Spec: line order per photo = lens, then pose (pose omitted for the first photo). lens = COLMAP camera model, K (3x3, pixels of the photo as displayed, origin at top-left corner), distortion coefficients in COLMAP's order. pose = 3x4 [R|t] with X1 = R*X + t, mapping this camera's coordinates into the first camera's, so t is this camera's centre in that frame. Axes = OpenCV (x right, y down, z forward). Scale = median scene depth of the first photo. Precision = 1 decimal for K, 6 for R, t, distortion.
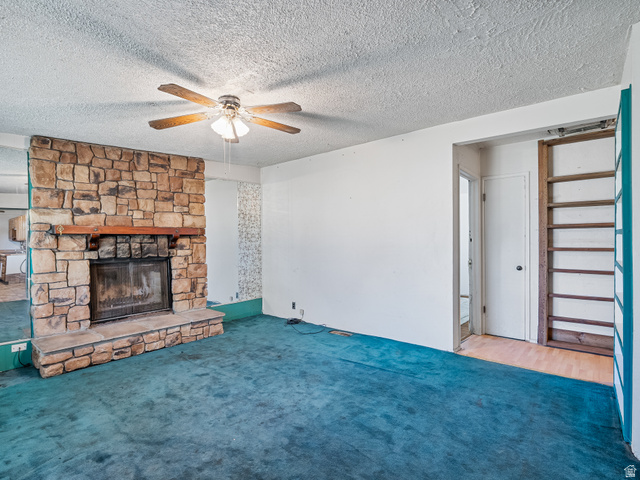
lens RADIAL K [[327.3, 0, 320.5], [0, 327.3, 242.9], [0, 0, 1]] dist [-0.002793, 0.000183]
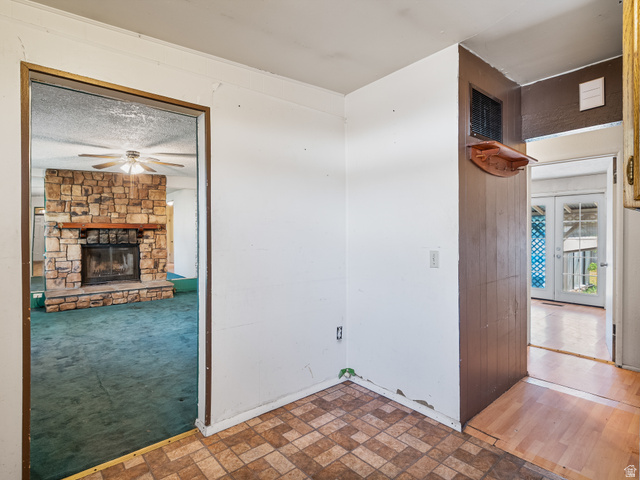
lens RADIAL K [[327.3, 0, 318.5], [0, 327.3, 234.9], [0, 0, 1]] dist [-0.002793, 0.000183]
pose [[0.988961, 0.011755, -0.147706, 0.658062], [-0.011961, 0.999928, -0.000506, -0.006713], [0.147689, 0.002267, 0.989031, -0.393748]]
